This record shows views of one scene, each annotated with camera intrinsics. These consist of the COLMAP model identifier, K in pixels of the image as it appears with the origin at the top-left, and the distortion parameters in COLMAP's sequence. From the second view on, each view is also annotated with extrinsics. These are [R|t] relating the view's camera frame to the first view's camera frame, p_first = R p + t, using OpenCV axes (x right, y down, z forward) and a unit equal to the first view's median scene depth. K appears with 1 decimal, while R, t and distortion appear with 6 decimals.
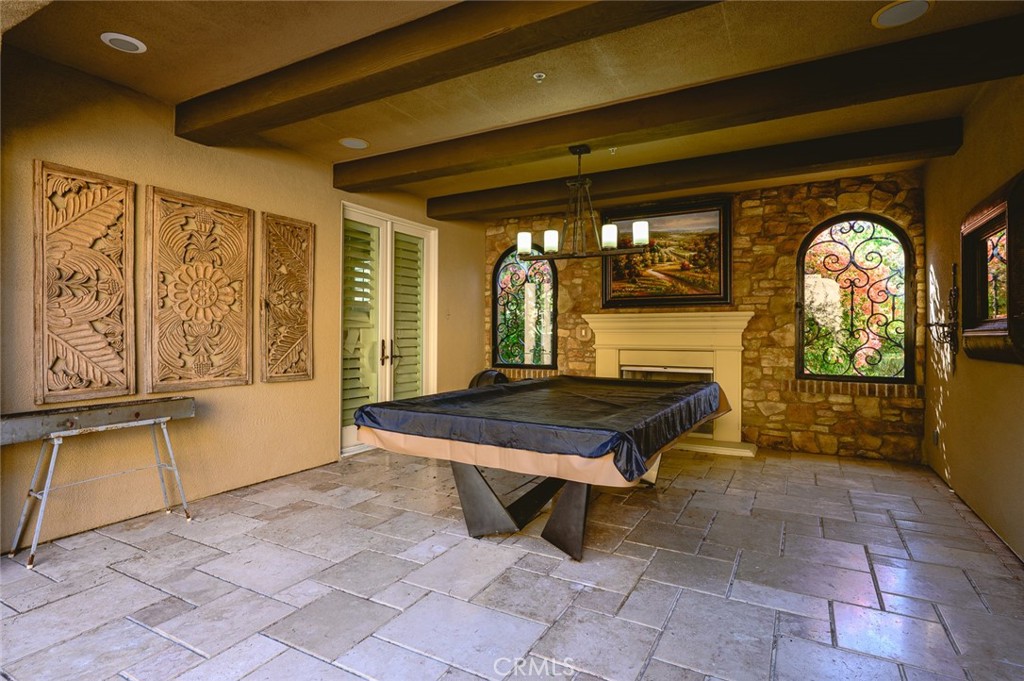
lens RADIAL K [[530.8, 0, 510.6], [0, 530.8, 335.5], [0, 0, 1]] dist [0.002428, 0.000041]
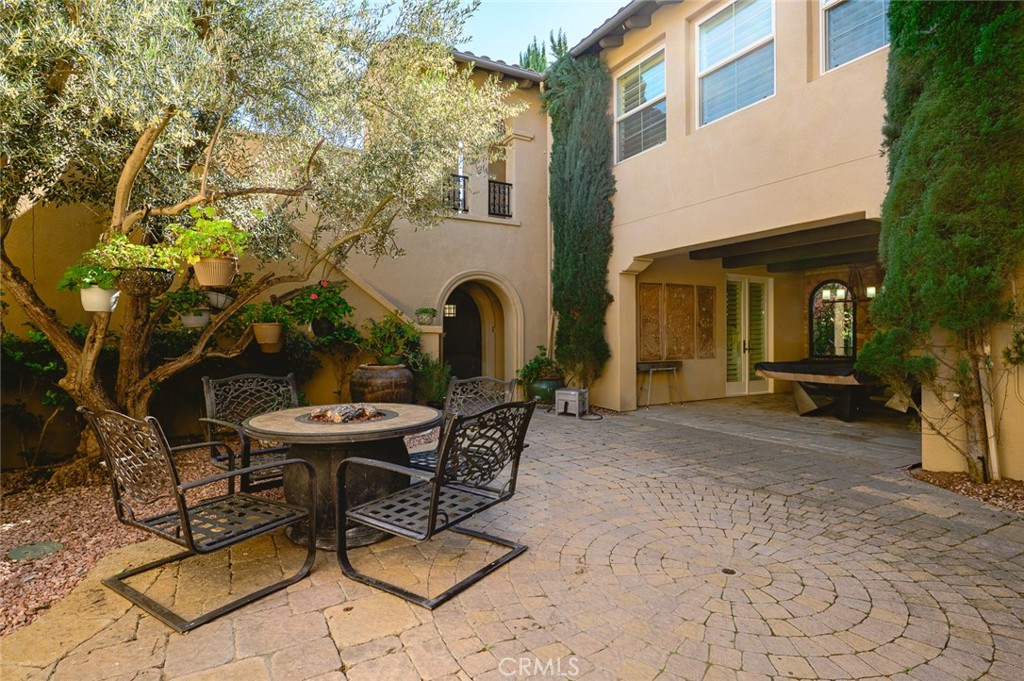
lens RADIAL K [[530.8, 0, 511.4], [0, 530.8, 334.9], [0, 0, 1]] dist [0.002428, 0.000041]
pose [[0.855820, -0.006488, -0.517233, 0.033128], [0.003250, 0.999969, -0.007165, 0.000388], [0.517263, 0.004451, 0.855815, -1.098332]]
